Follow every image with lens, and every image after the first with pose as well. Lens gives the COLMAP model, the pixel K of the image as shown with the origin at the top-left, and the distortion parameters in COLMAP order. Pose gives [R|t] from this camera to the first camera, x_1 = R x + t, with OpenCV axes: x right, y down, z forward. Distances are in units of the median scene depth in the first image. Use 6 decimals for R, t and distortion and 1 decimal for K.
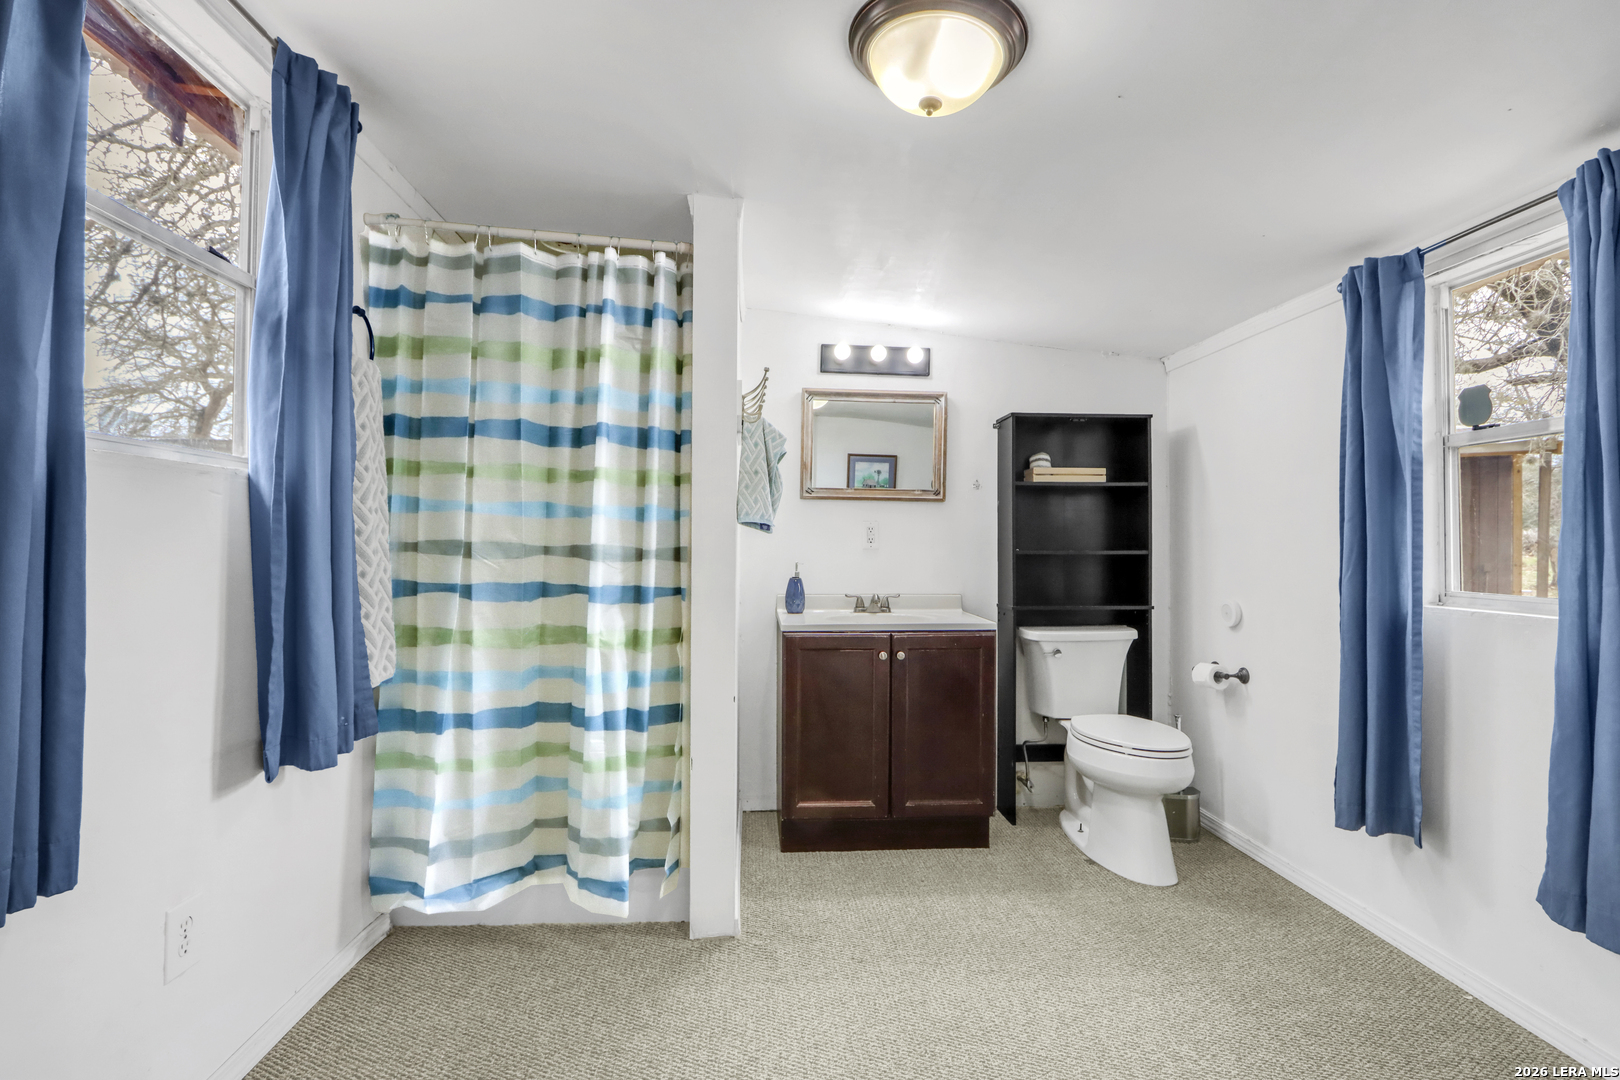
lens RADIAL K [[788.8, 0, 805.7], [0, 788.8, 531.0], [0, 0, 1]] dist [-0.019540, 0.000329]
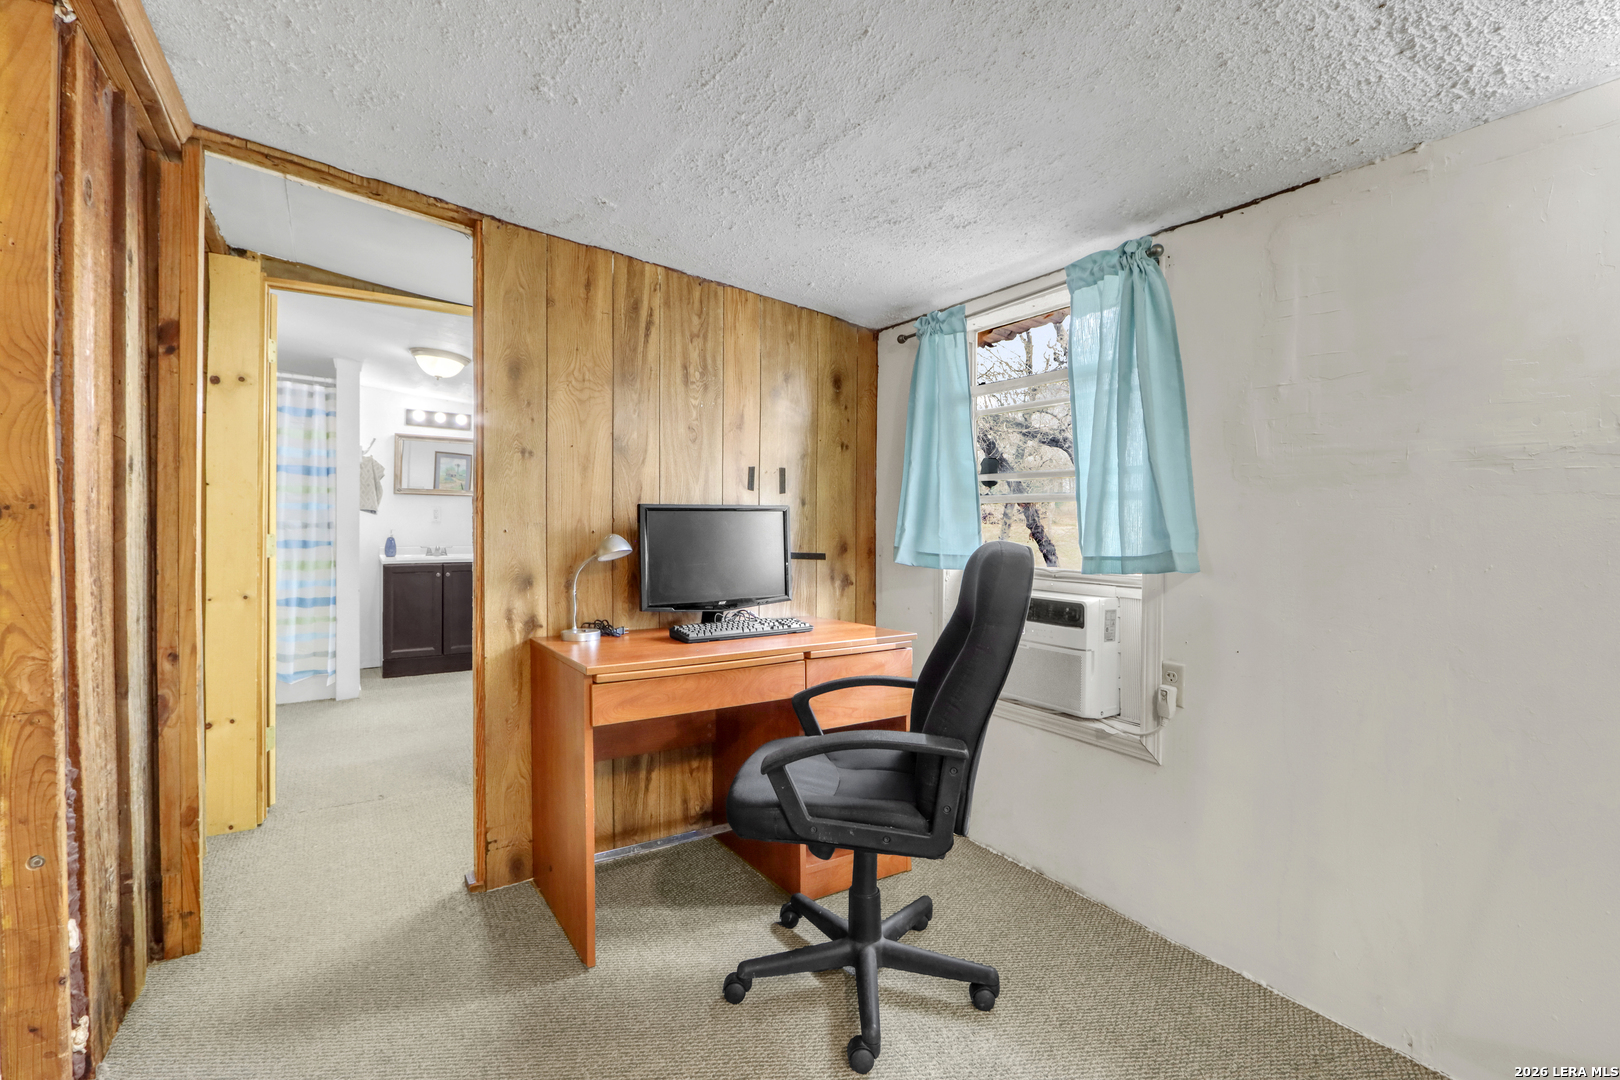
lens RADIAL K [[788.8, 0, 805.7], [0, 788.8, 531.0], [0, 0, 1]] dist [-0.019540, 0.000329]
pose [[0.894562, -0.006865, 0.446891, 0.038639], [-0.011574, 0.999191, 0.038517, -0.042637], [-0.446794, -0.039628, 0.893759, -1.184508]]
